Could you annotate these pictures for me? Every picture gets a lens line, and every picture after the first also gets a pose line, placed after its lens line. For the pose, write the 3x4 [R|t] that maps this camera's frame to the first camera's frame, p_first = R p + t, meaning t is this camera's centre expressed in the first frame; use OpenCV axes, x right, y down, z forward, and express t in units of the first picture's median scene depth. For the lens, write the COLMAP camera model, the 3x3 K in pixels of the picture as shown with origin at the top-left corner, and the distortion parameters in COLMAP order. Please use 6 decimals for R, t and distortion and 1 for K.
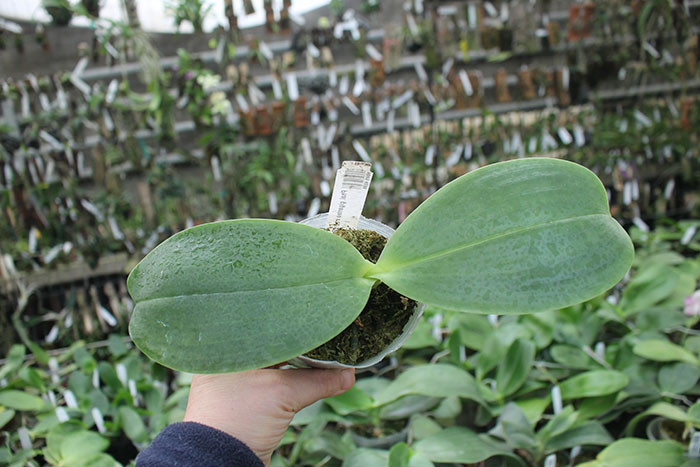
lens RADIAL K [[574.0, 0, 350.0], [0, 574.0, 233.5], [0, 0, 1]] dist [-0.173100, 0.132733]
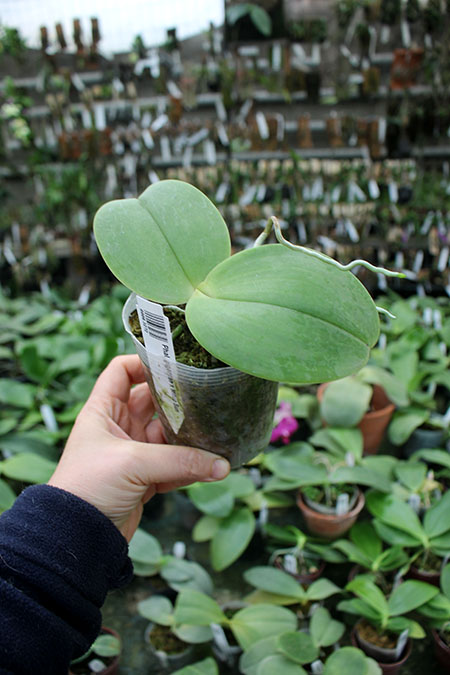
lens RADIAL K [[553.5, 0, 229.8], [0, 553.5, 343.7], [0, 0, 1]] dist [-0.173100, 0.132733]
pose [[0.953372, 0.190997, -0.233669, 0.458523], [-0.146329, 0.969706, 0.195597, -0.067953], [0.263949, -0.152284, 0.952439, -0.002938]]
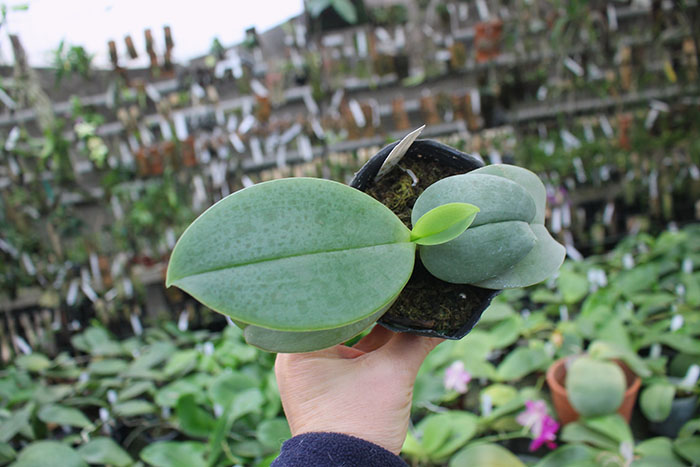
lens RADIAL K [[574.0, 0, 350.0], [0, 574.0, 233.5], [0, 0, 1]] dist [-0.173100, 0.132733]
pose [[0.992790, -0.009231, -0.119511, 0.313015], [0.008856, 0.999954, -0.003665, -0.057439], [0.119539, 0.002580, 0.992826, 0.025636]]
